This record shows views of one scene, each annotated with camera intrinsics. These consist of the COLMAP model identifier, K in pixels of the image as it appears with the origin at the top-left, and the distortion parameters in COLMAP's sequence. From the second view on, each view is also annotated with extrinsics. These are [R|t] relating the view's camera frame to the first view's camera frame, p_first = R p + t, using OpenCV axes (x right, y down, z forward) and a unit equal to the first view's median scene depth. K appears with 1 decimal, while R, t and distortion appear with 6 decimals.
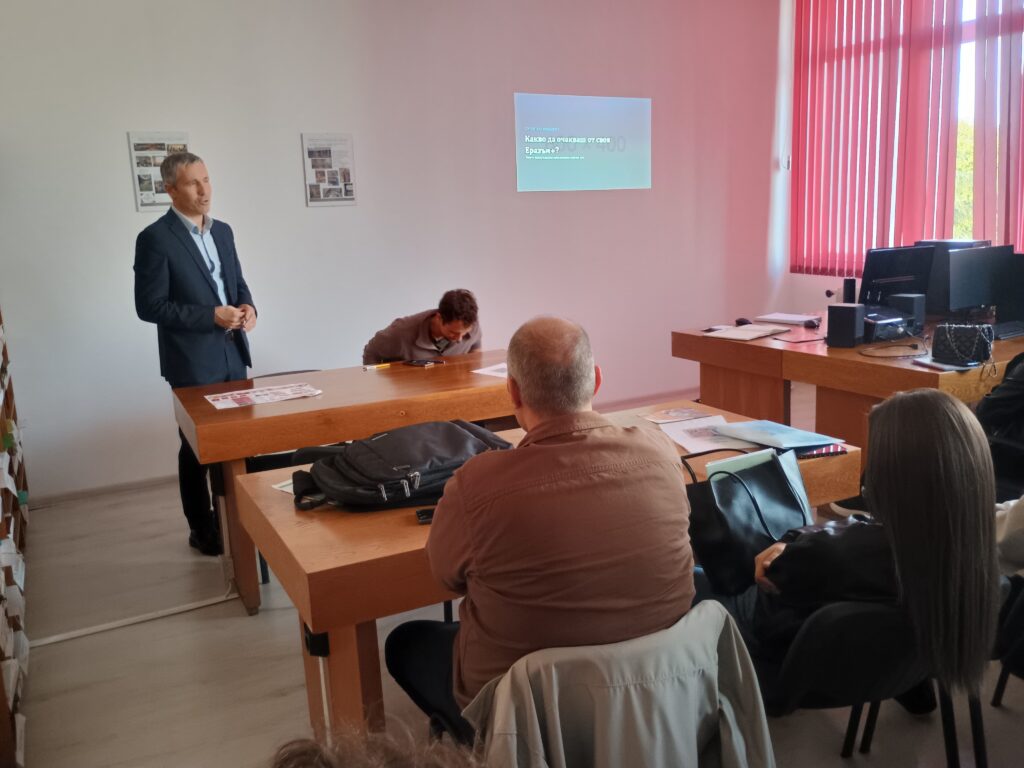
lens RADIAL K [[870.0, 0, 500.4], [0, 870.0, 367.4], [0, 0, 1]] dist [0.039072, -0.067915]
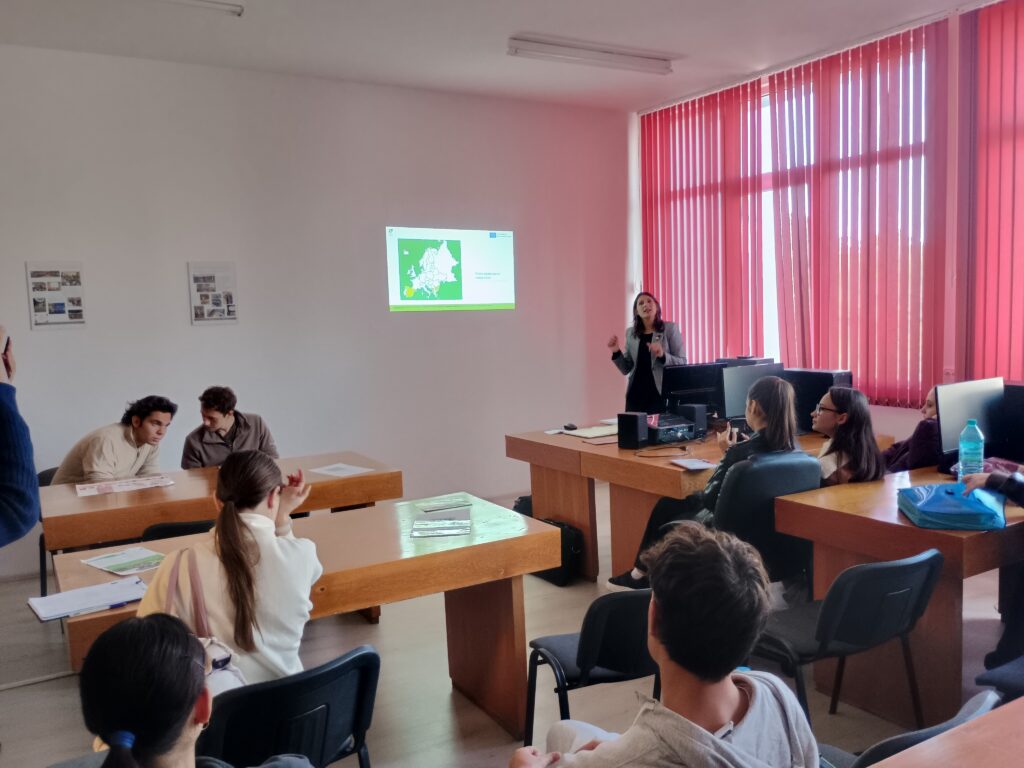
lens RADIAL K [[870.0, 0, 510.6], [0, 870.0, 381.2], [0, 0, 1]] dist [0.039072, -0.067915]
pose [[0.998784, 0.002145, 0.049261, 0.134749], [0.002998, 0.994564, -0.104089, 0.005944], [-0.049216, 0.104110, 0.993347, -0.132107]]
